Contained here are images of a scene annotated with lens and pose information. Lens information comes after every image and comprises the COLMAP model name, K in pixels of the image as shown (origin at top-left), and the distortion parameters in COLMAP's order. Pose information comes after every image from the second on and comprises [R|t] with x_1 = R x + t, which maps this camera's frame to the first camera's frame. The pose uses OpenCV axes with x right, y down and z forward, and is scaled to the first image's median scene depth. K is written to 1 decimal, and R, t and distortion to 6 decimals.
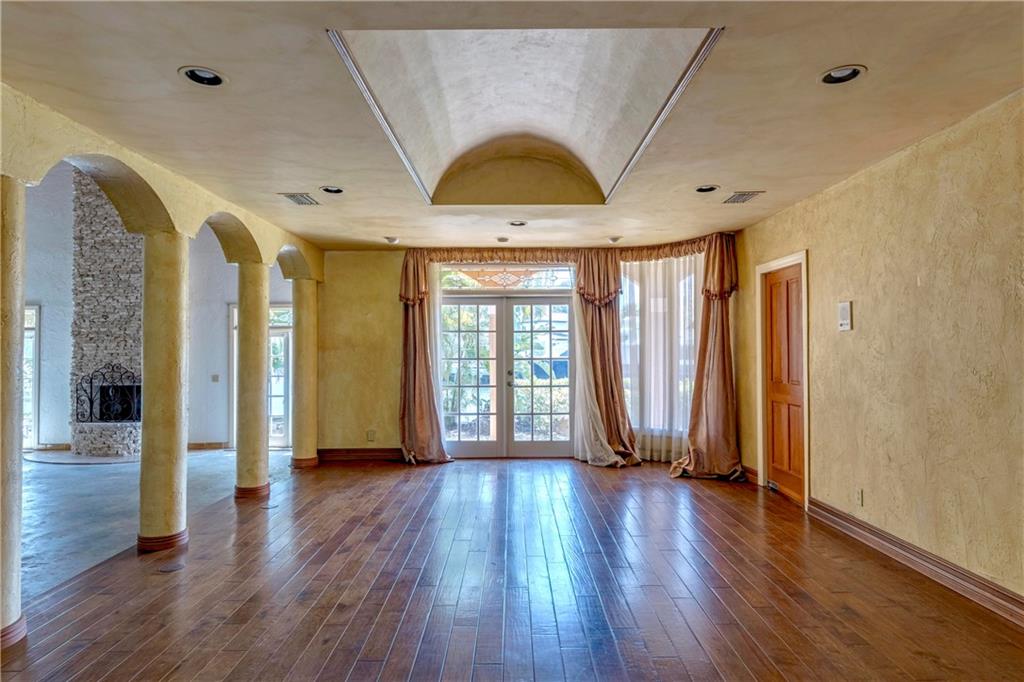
lens RADIAL K [[586.2, 0, 512.4], [0, 586.2, 338.2], [0, 0, 1]] dist [-0.000330, 0.000361]
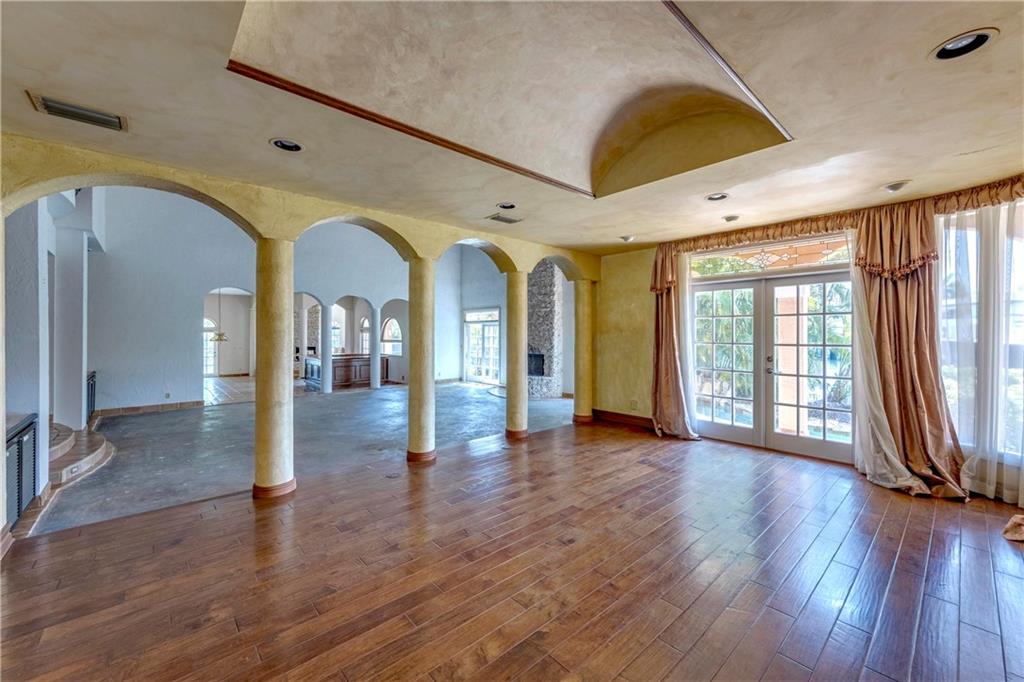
lens RADIAL K [[400.3, 0, 508.6], [0, 400.3, 332.2], [0, 0, 1]] dist [0.002603, -0.000443]
pose [[0.663665, 0.004135, -0.748018, 0.200426], [0.011331, 0.999814, 0.015580, 0.000949], [0.747944, -0.018816, 0.663495, 0.260738]]
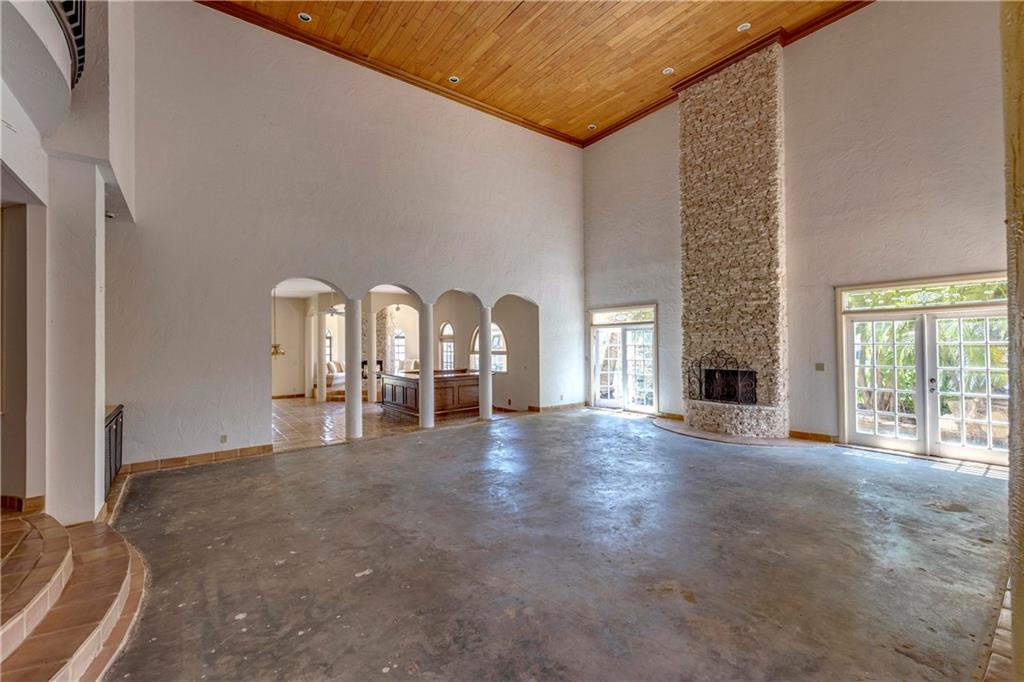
lens RADIAL K [[434.0, 0, 507.4], [0, 434.0, 338.1], [0, 0, 1]] dist [0.003558, 0.000285]
pose [[0.593134, -0.008904, -0.805054, -0.325380], [0.024120, 0.999687, 0.006714, 0.006405], [0.804742, -0.023400, 0.593163, 0.236992]]
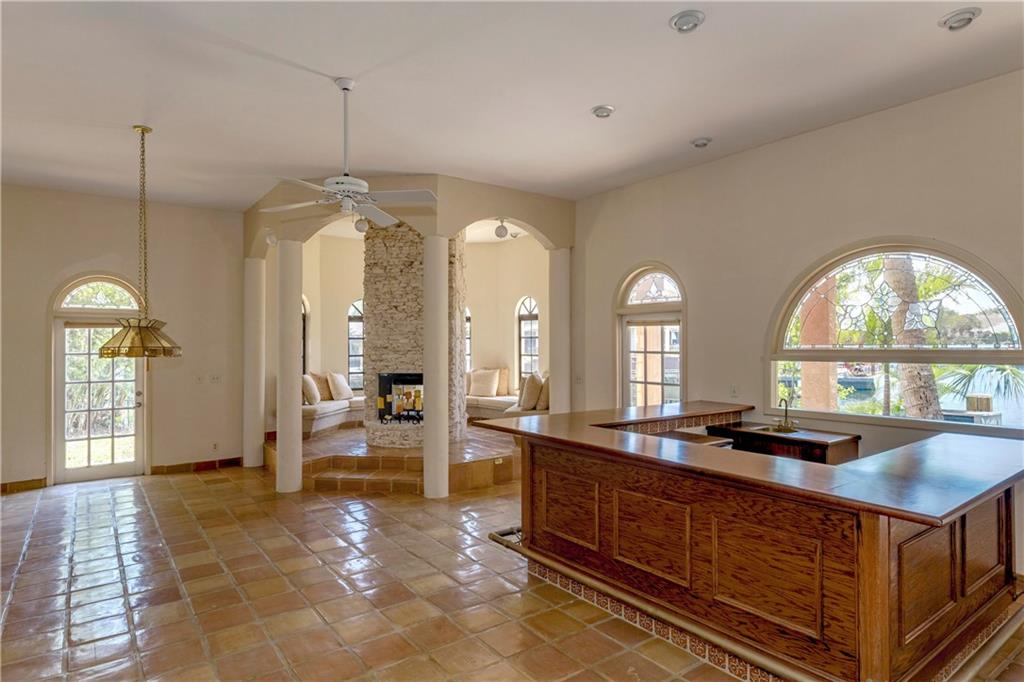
lens RADIAL K [[586.2, 0, 514.0], [0, 586.2, 339.4], [0, 0, 1]] dist [-0.000330, 0.000361]
pose [[0.594153, -0.000057, -0.804352, -1.359881], [0.016893, 0.999780, 0.012408, 0.036734], [0.804175, -0.020961, 0.594023, 0.439770]]
